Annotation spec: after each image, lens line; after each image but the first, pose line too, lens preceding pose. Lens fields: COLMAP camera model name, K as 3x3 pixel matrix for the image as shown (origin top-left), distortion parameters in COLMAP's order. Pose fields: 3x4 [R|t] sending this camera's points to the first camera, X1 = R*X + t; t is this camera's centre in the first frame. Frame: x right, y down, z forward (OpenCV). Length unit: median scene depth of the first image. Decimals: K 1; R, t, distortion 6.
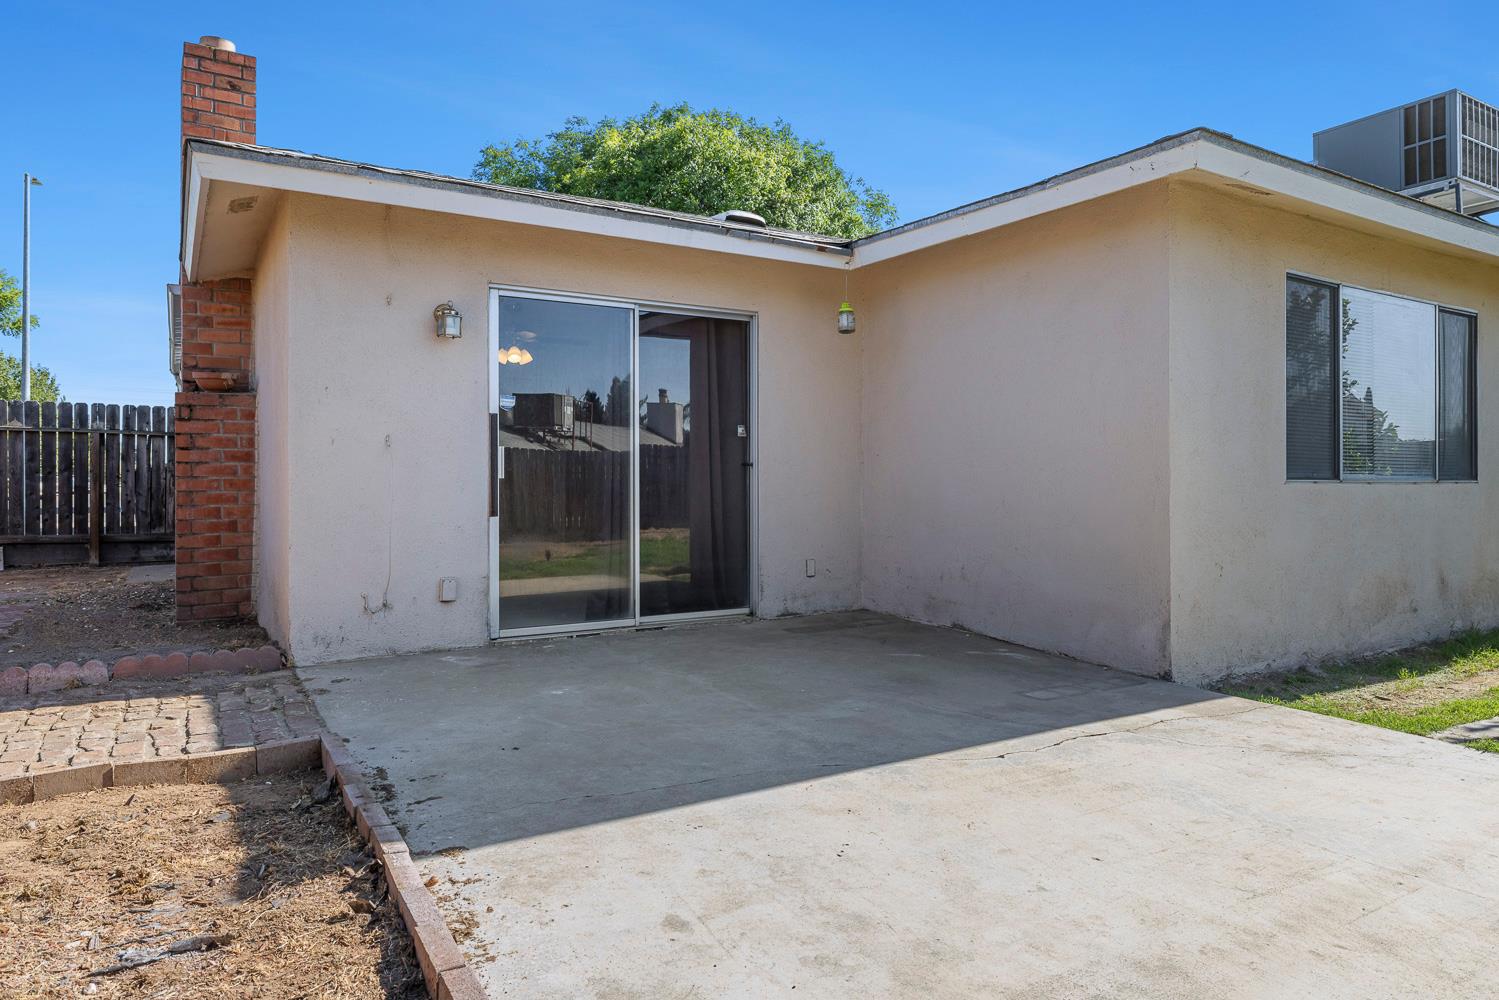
lens RADIAL K [[946.7, 0, 745.6], [0, 946.7, 482.2], [0, 0, 1]] dist [-0.002630, -0.001060]
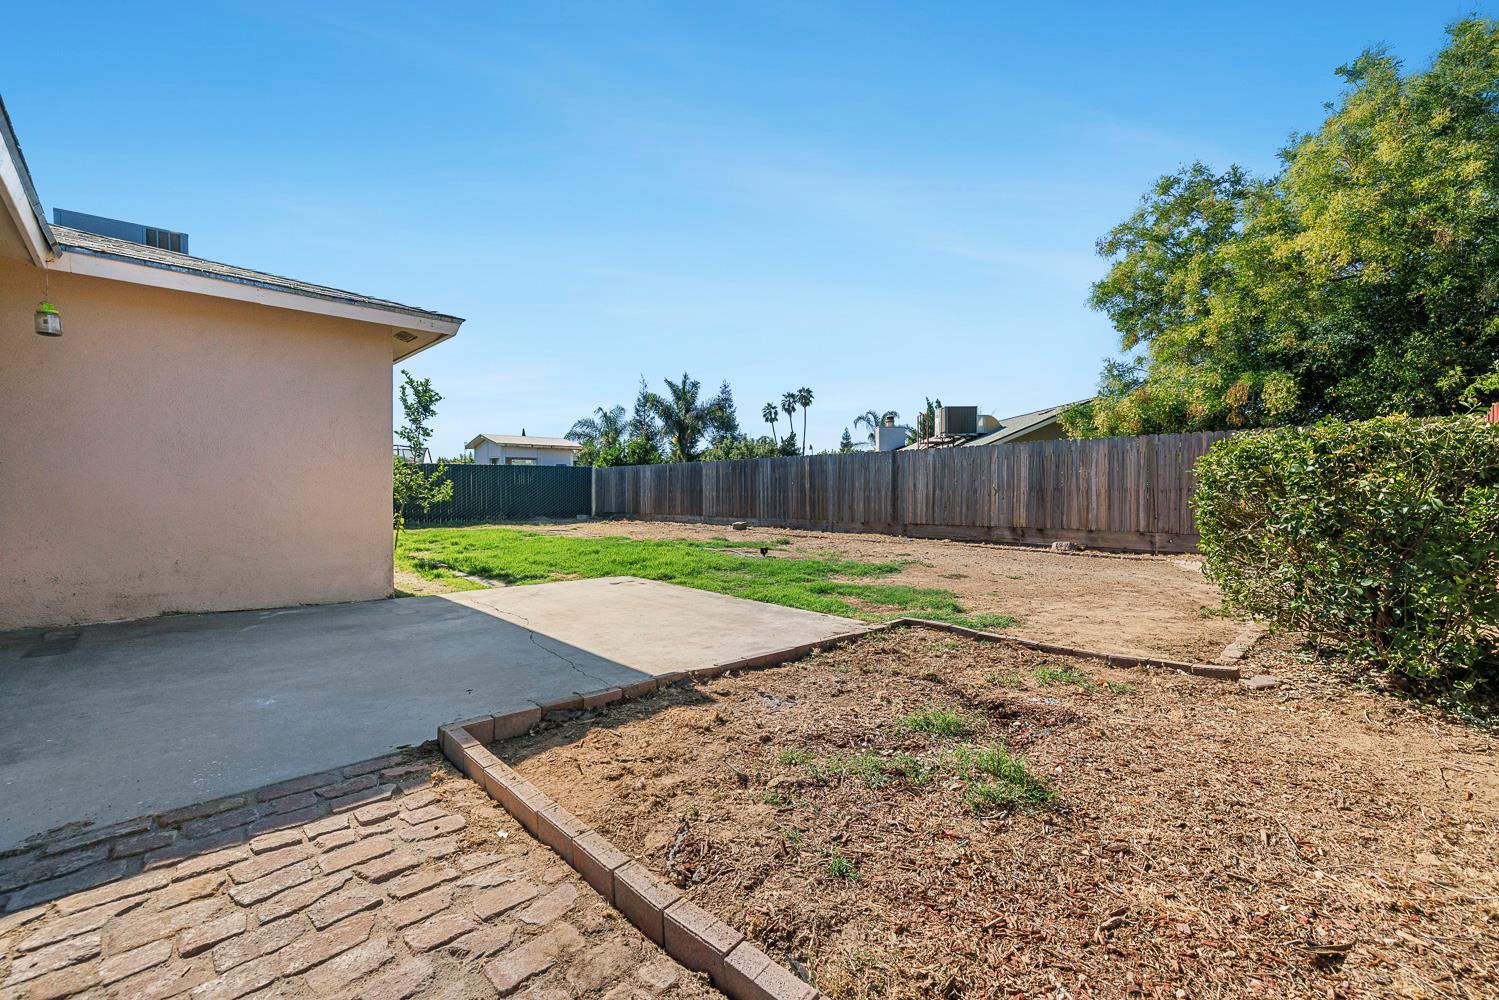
lens RADIAL K [[646.7, 0, 752.0], [0, 646.7, 486.5], [0, 0, 1]] dist [-0.005447, -0.000073]
pose [[-0.214052, -0.008045, 0.976789, -1.458693], [-0.002958, 0.999967, 0.007588, -0.030288], [-0.976818, -0.001265, -0.214069, 0.928330]]
